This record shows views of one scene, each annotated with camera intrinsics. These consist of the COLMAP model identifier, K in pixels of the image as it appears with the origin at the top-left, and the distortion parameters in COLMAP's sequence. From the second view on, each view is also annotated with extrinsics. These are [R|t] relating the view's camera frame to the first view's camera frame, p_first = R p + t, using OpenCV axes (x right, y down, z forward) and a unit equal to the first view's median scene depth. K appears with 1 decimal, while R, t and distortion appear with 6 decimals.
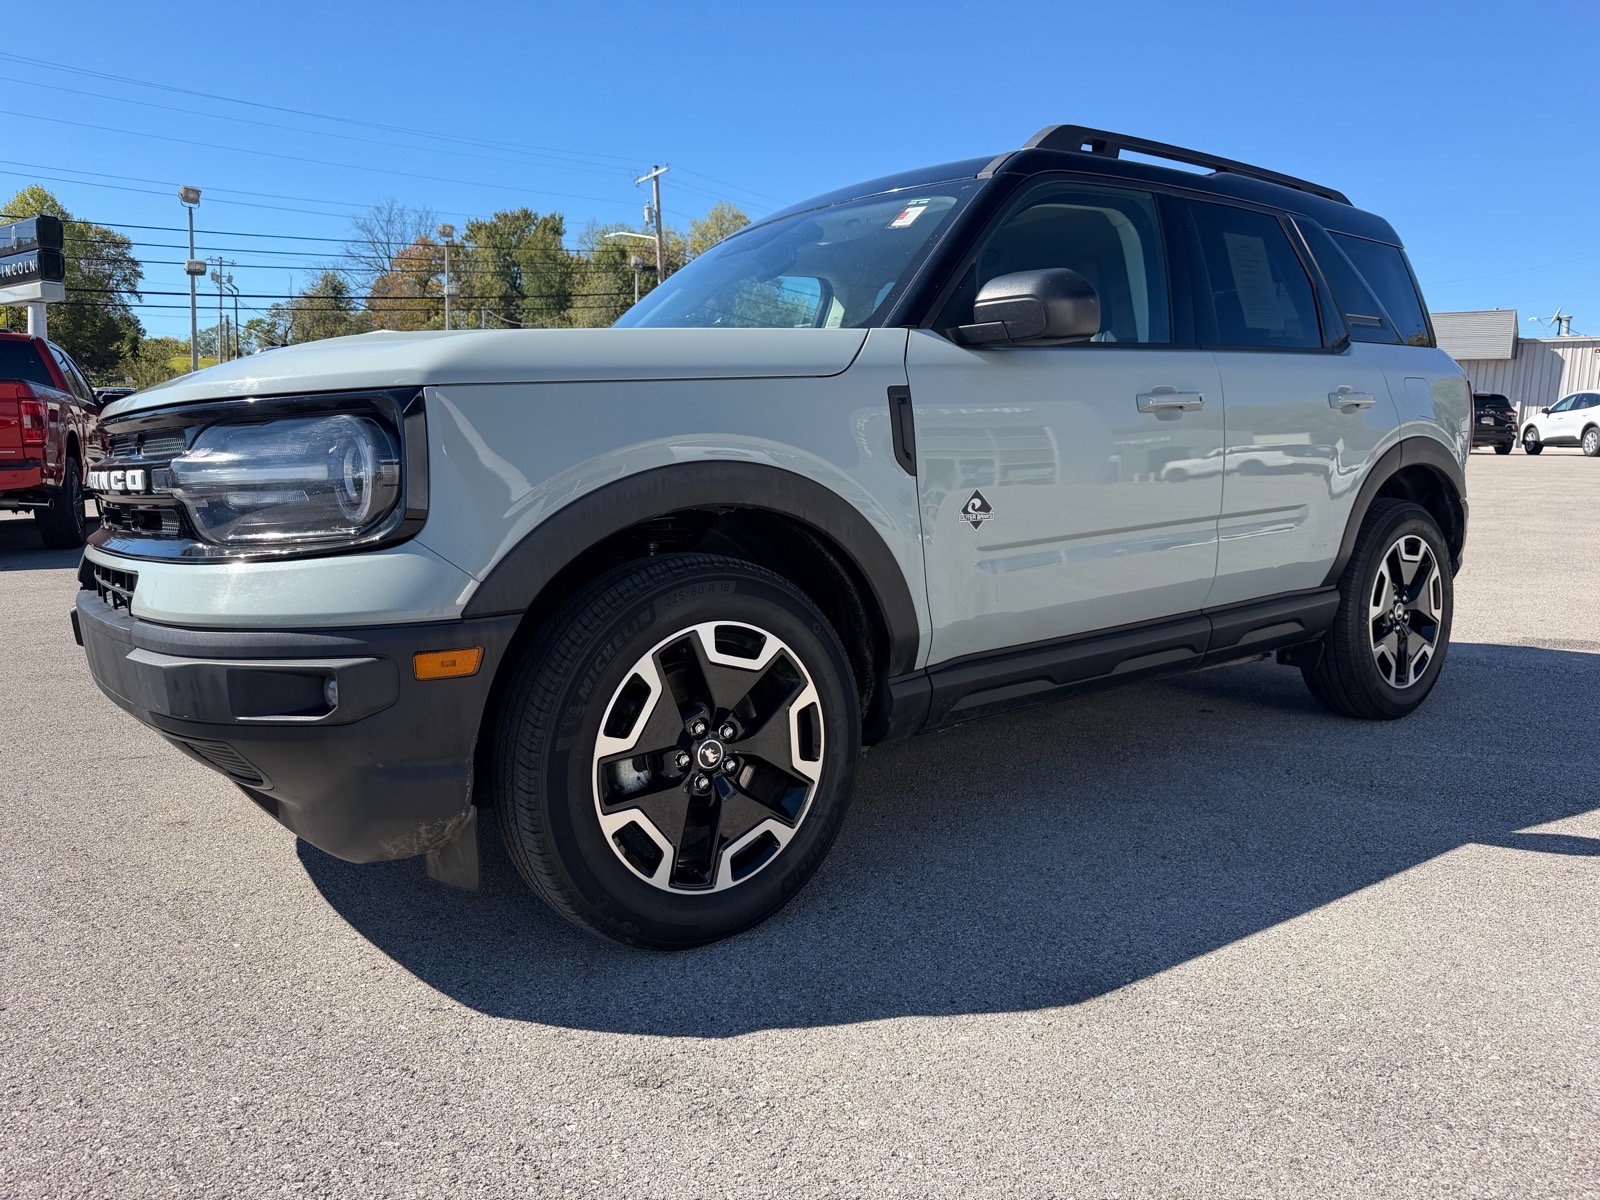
lens RADIAL K [[1166.1, 0, 795.4], [0, 1166.1, 595.4], [0, 0, 1]] dist [0.040008, -0.051290]
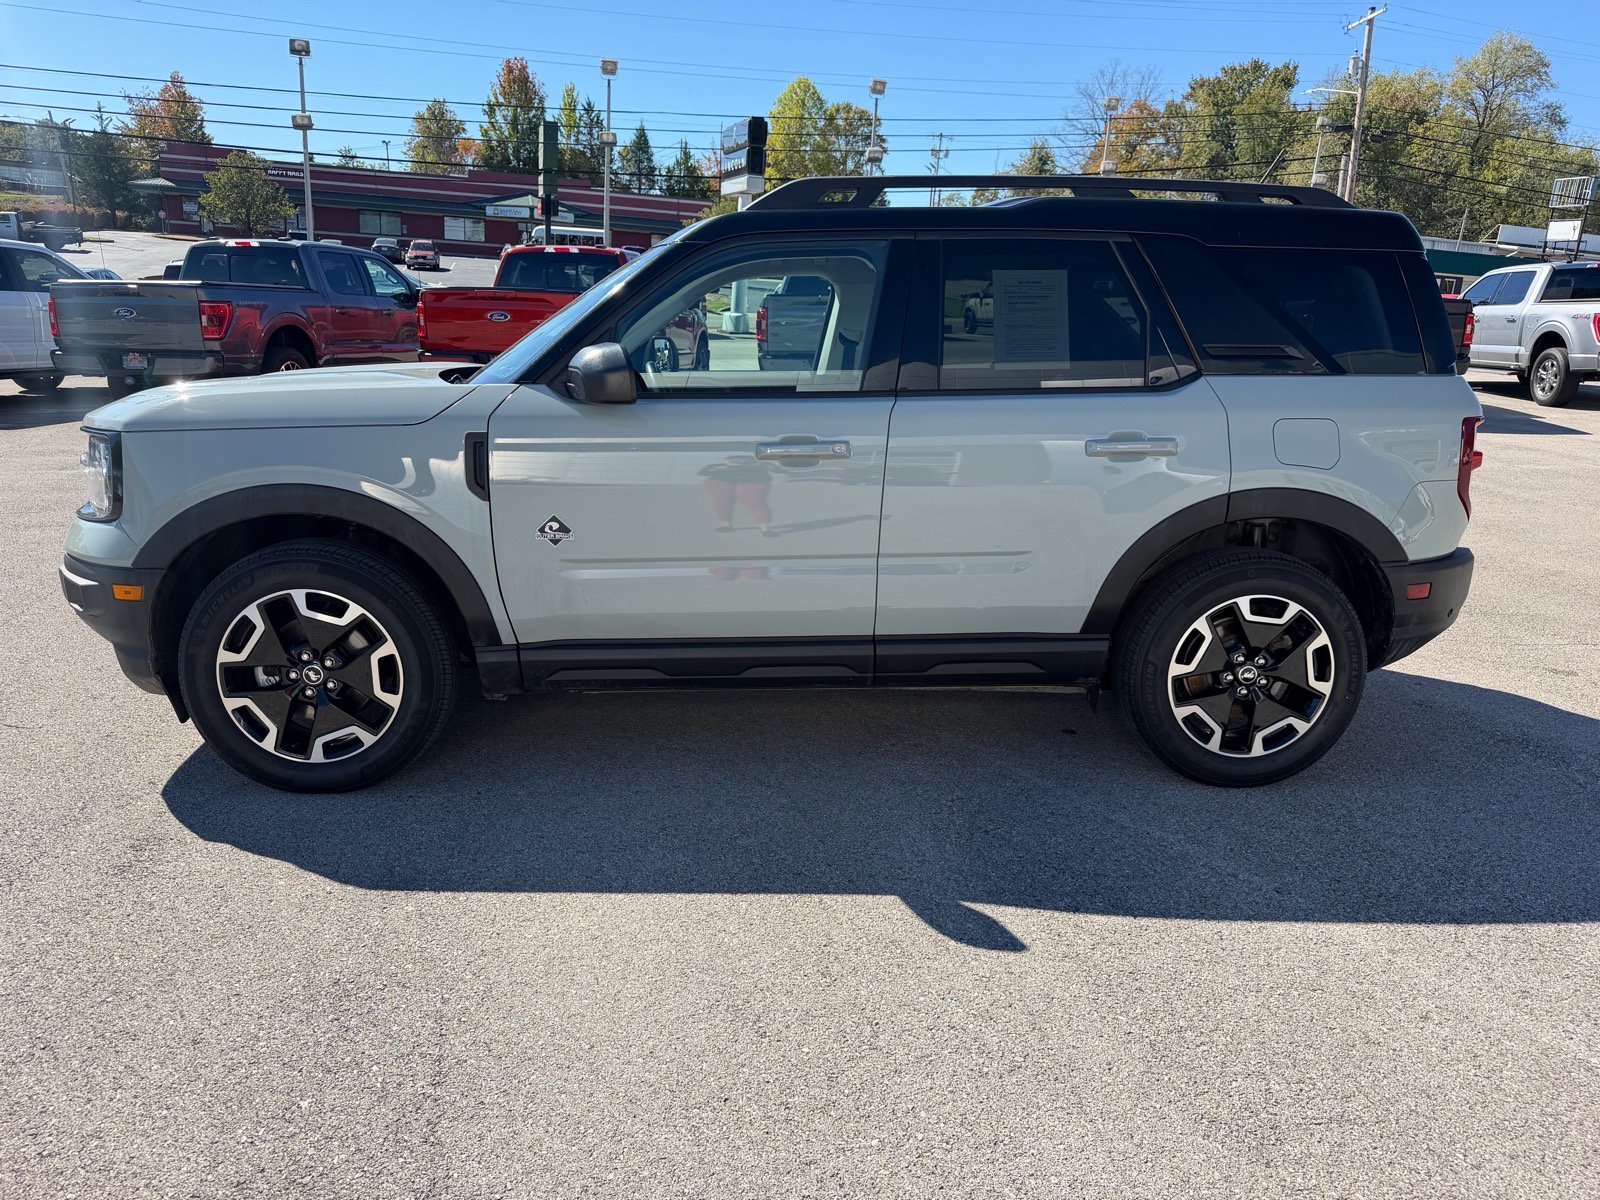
lens RADIAL K [[1166.1, 0, 794.8], [0, 1166.1, 602.8], [0, 0, 1]] dist [0.040008, -0.051290]
pose [[0.826672, 0.169867, -0.536432, 1.180813], [-0.105980, 0.983286, 0.148046, -0.234491], [0.552614, -0.065535, 0.830857, 0.084493]]
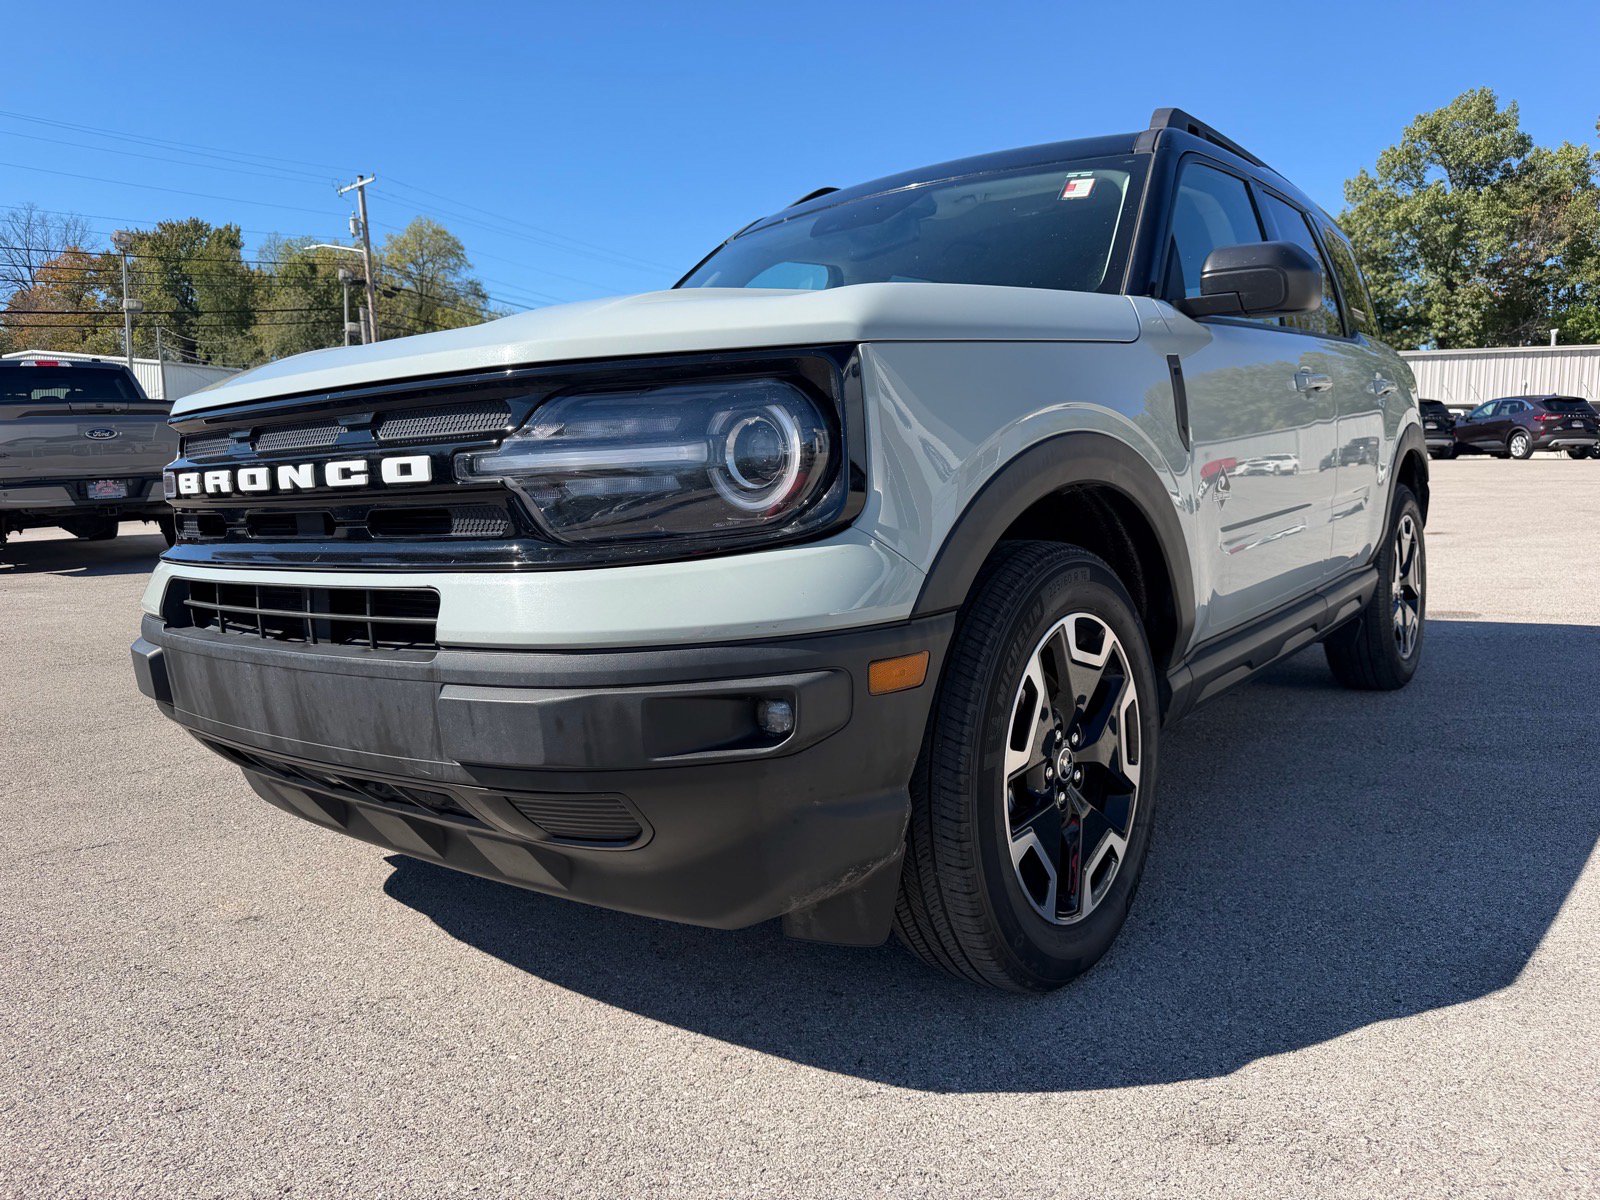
lens RADIAL K [[1166.1, 0, 795.6], [0, 1166.1, 598.6], [0, 0, 1]] dist [0.040008, -0.051290]
pose [[0.968606, -0.050631, 0.243390, -0.461023], [0.054614, 0.998461, -0.009644, 0.007153], [-0.242527, 0.022634, 0.969881, 0.171324]]
